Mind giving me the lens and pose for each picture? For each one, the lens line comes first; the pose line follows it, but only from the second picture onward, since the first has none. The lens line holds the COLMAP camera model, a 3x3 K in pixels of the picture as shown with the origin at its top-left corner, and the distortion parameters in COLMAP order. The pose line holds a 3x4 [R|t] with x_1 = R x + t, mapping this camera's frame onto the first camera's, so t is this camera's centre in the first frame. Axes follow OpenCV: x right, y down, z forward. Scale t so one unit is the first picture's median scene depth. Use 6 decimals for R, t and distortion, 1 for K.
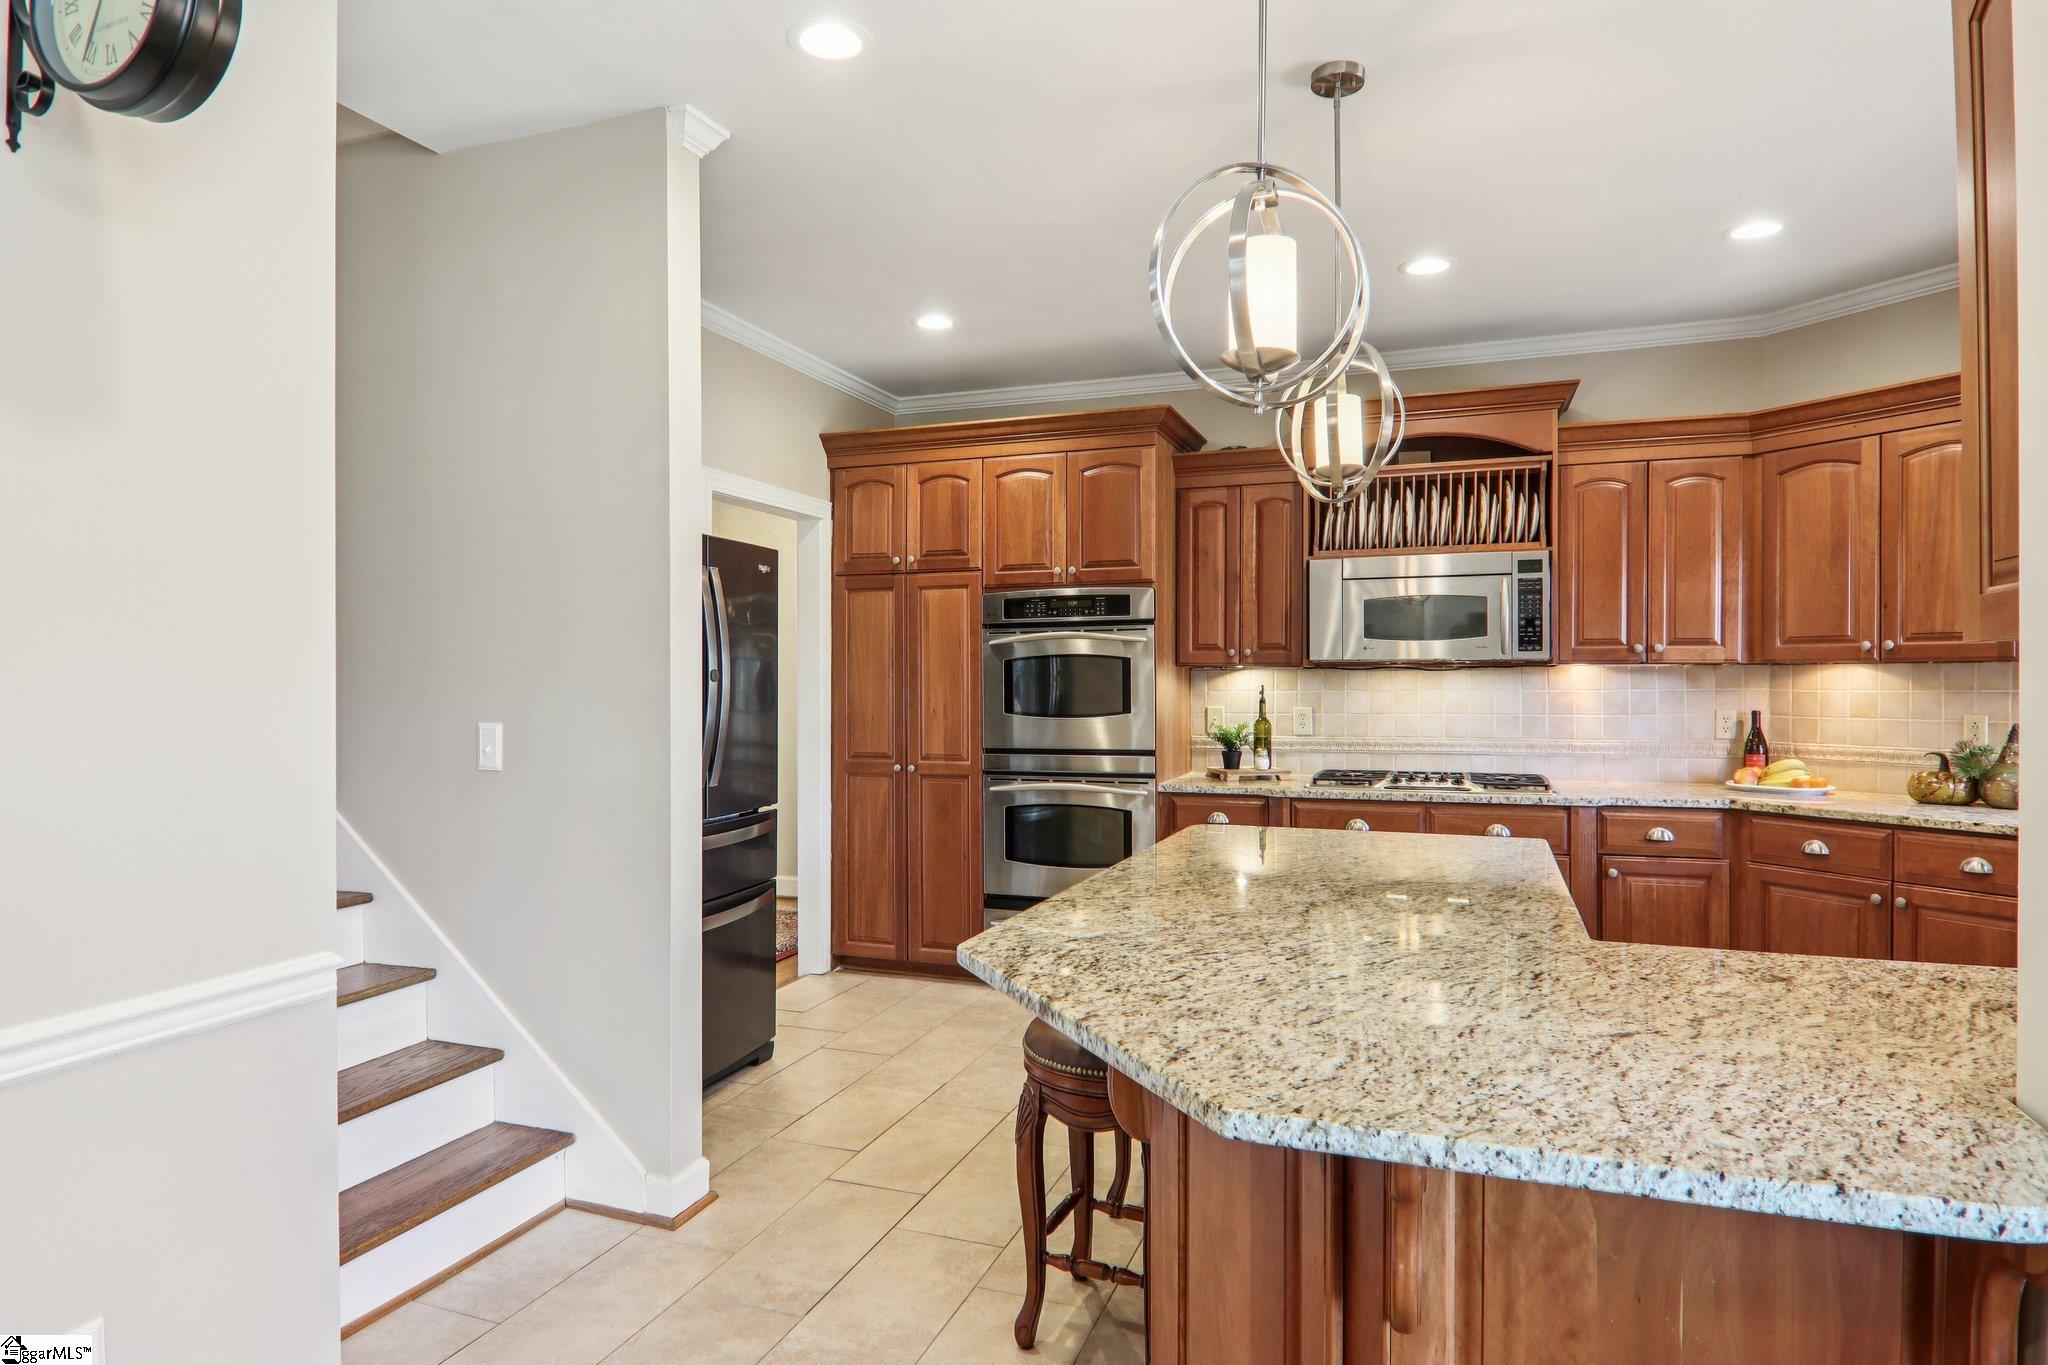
lens RADIAL K [[1148.2, 0, 1032.4], [0, 1148.2, 693.3], [0, 0, 1]] dist [0.004303, -0.016581]
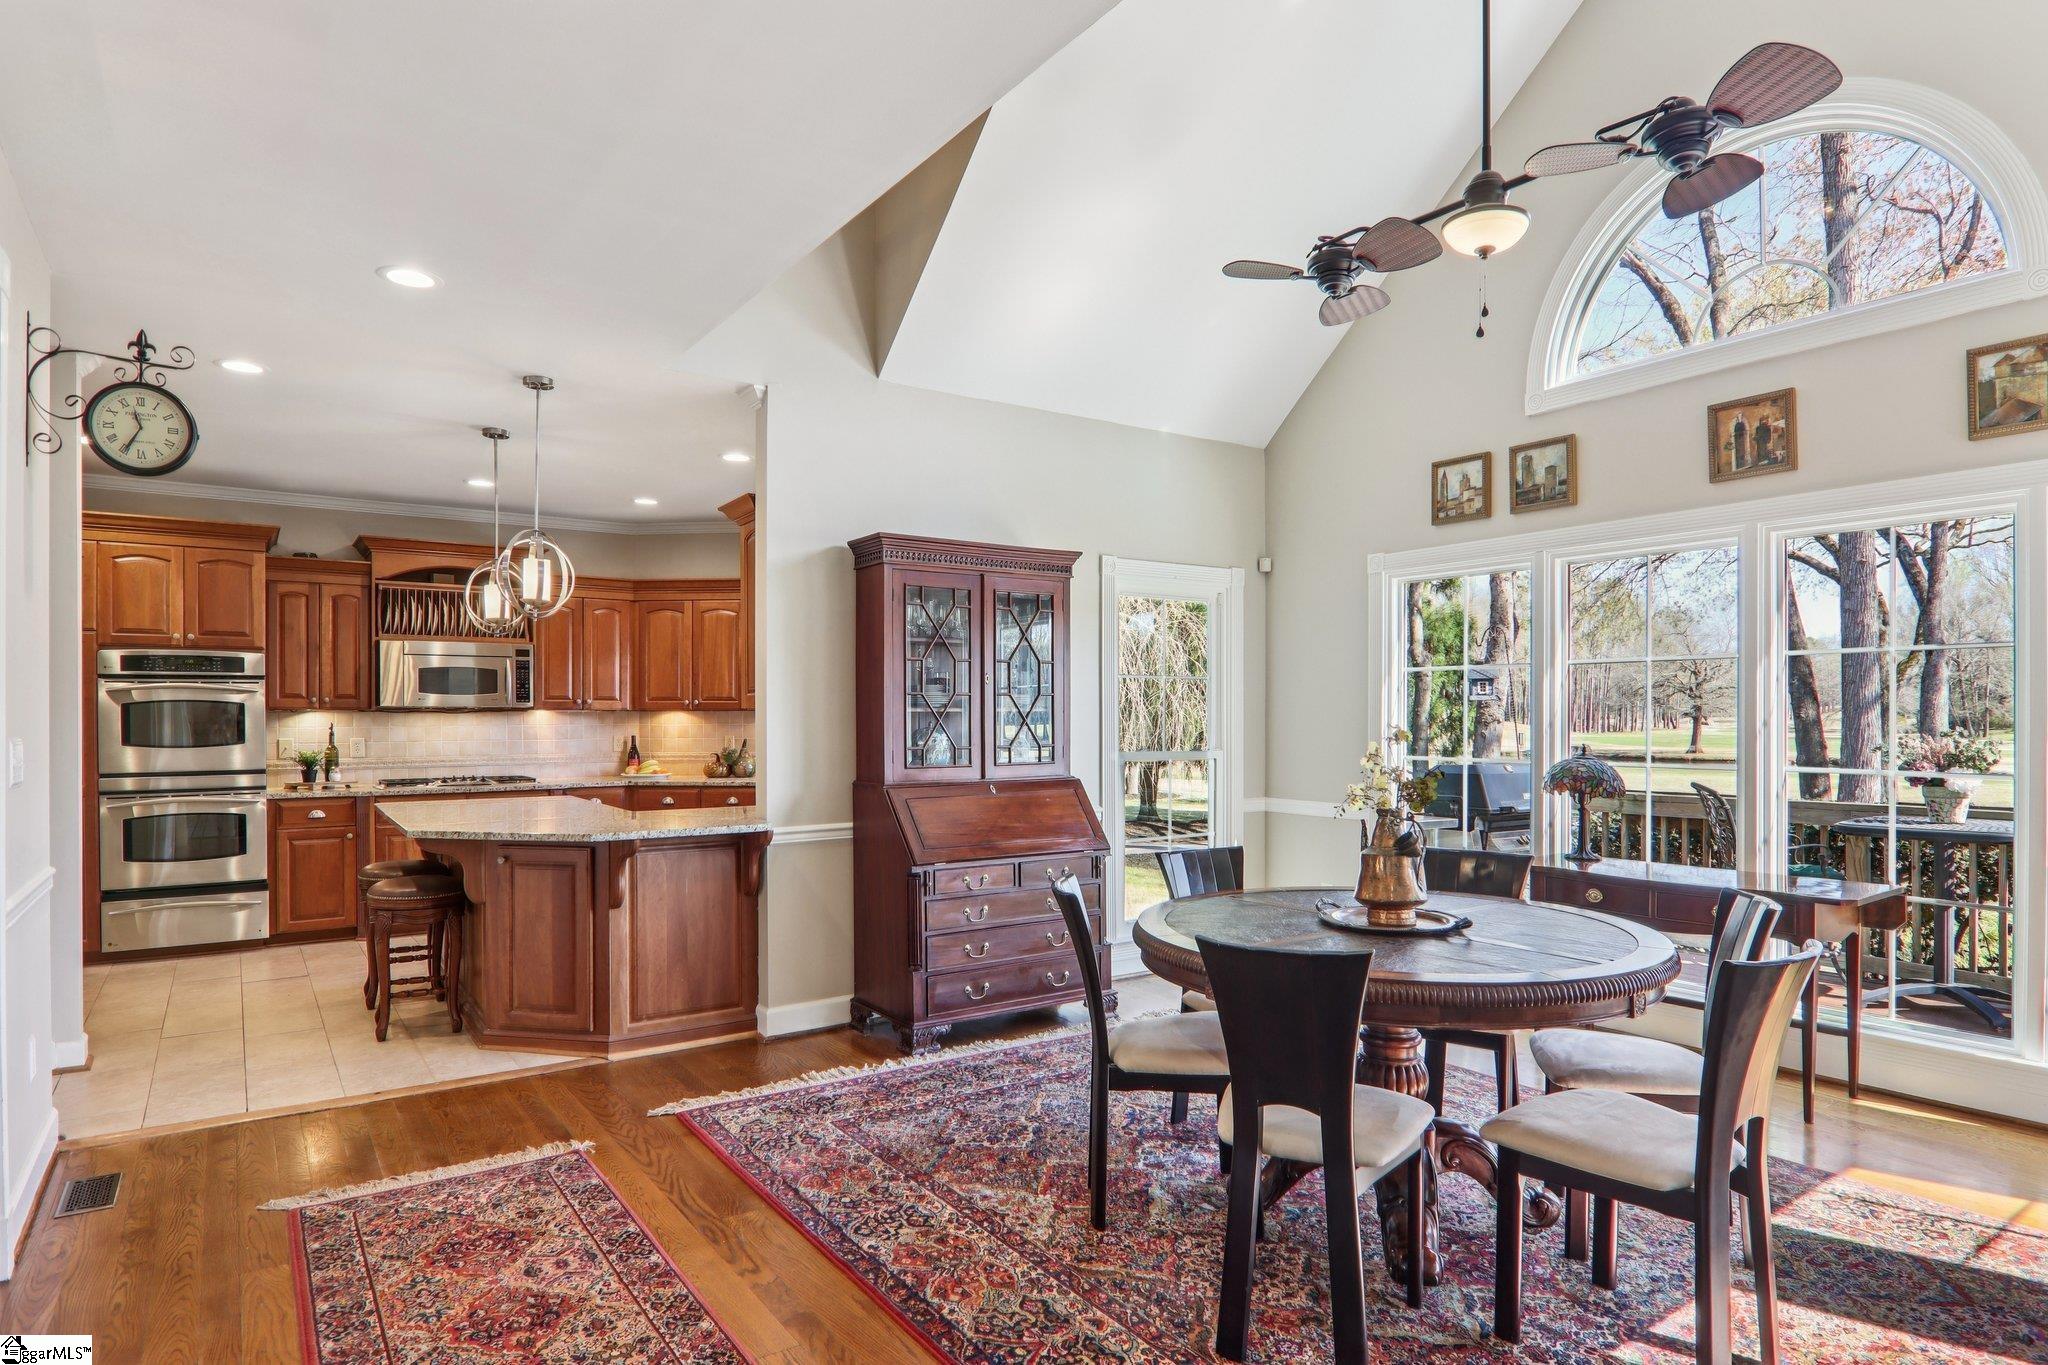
lens RADIAL K [[1148.2, 0, 1032.4], [0, 1148.2, 693.3], [0, 0, 1]] dist [0.004303, -0.016581]
pose [[0.566431, 0.017989, 0.823913, -0.519962], [0.009849, 0.999543, -0.028595, 0.005971], [-0.824050, 0.024312, 0.565995, -0.569118]]
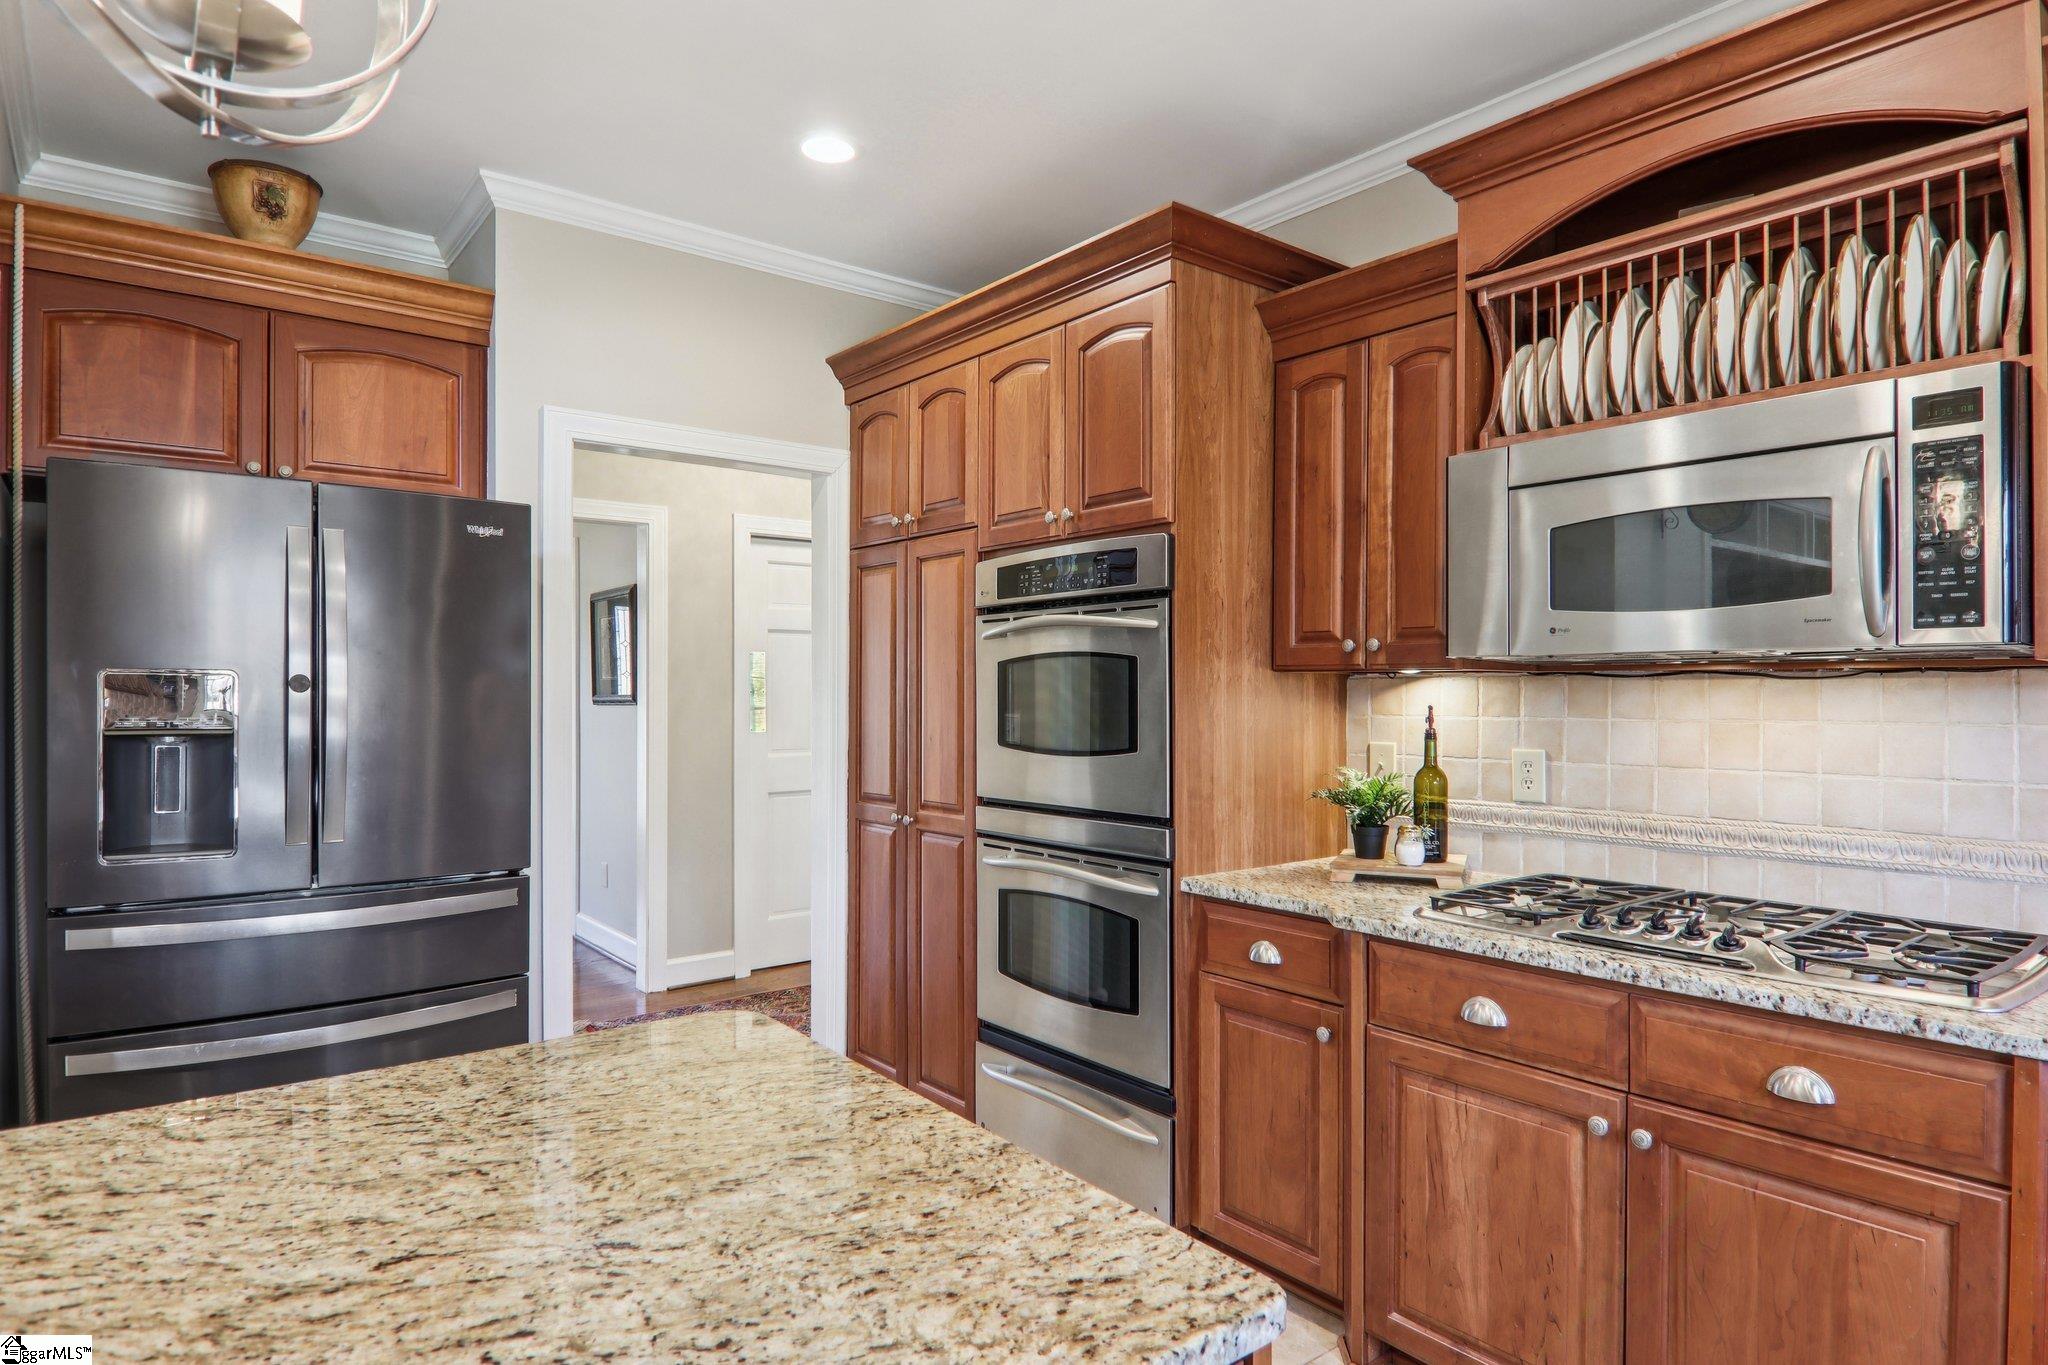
lens RADIAL K [[1157.9, 0, 1027.4], [0, 1157.9, 704.4], [0, 0, 1]] dist [0.000967, -0.021074]
pose [[0.855731, 0.010882, -0.517306, 0.346095], [-0.011665, 0.999930, 0.001738, -0.007146], [0.517289, 0.004547, 0.855799, 0.477458]]
